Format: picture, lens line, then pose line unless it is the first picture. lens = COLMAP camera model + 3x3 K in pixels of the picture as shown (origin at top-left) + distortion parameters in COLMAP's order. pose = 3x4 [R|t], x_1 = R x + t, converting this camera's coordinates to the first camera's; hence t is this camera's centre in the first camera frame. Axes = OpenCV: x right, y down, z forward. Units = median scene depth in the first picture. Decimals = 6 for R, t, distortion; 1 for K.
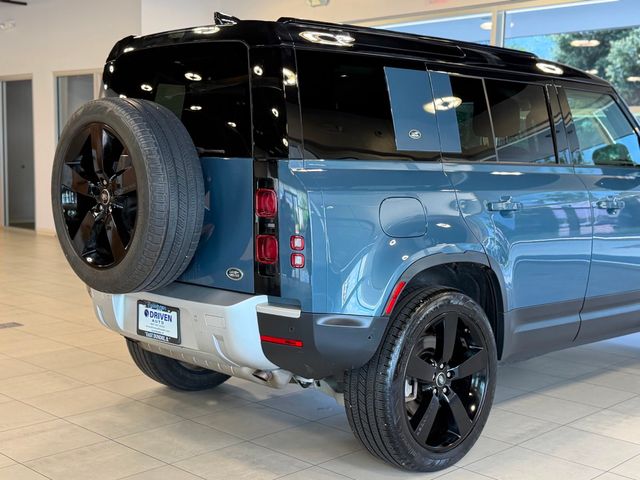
lens RADIAL K [[880.7, 0, 321.4], [0, 880.7, 236.2], [0, 0, 1]] dist [0.121148, 0.000000]
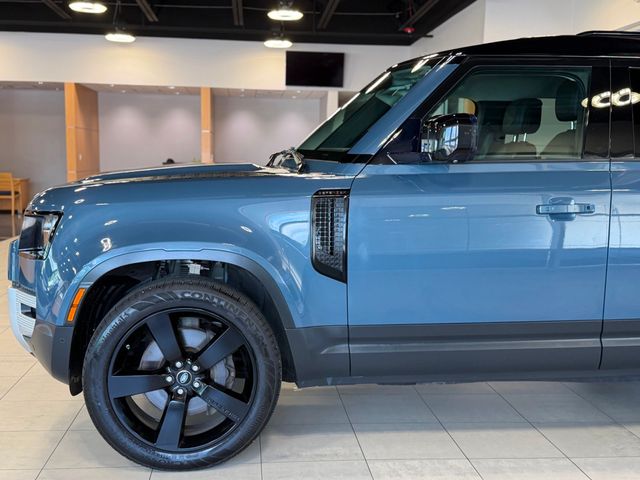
lens RADIAL K [[754.5, 0, 314.1], [0, 754.5, 239.5], [0, 0, 1]] dist [0.105084, 0.000000]
pose [[0.752696, 0.061101, -0.655527, 0.735195], [-0.059338, 0.997928, 0.024881, -0.015294], [0.655689, 0.020170, 0.754762, 0.432982]]
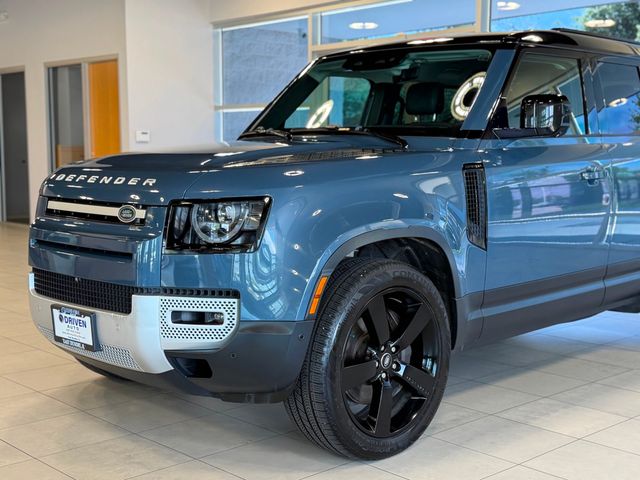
lens RADIAL K [[880.7, 0, 318.5], [0, 880.7, 237.6], [0, 0, 1]] dist [0.121148, 0.000000]
pose [[0.998872, -0.010940, -0.046208, 0.144271], [0.011180, 0.999925, 0.004930, 0.023819], [0.046150, -0.005441, 0.998920, 0.082070]]
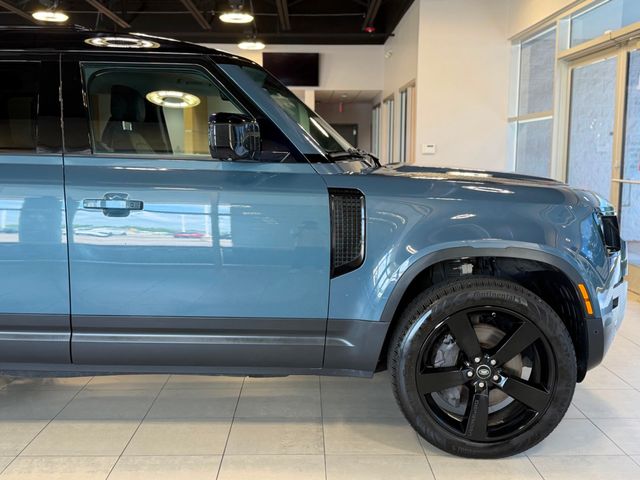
lens RADIAL K [[719.6, 0, 321.9], [0, 719.6, 241.1], [0, 0, 1]] dist [0.039086, 0.000000]
pose [[0.706013, 0.065784, -0.705136, 1.009294], [-0.052012, 0.997804, 0.041010, -0.042273], [0.706286, 0.007722, 0.707885, 0.745753]]
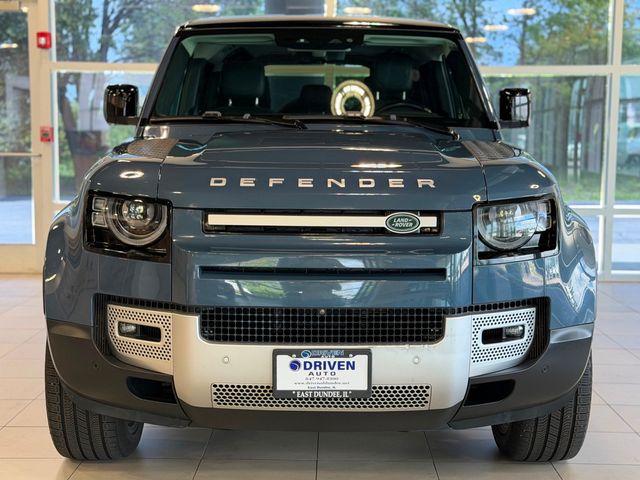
lens RADIAL K [[1028.3, 0, 372.0], [0, 1028.3, 247.4], [0, 0, 1]] dist [0.272972, 0.000000]
pose [[0.719618, -0.081493, 0.689571, -0.612916], [0.075449, 0.996386, 0.039015, -0.009211], [-0.690259, 0.023951, 0.723166, 0.336495]]
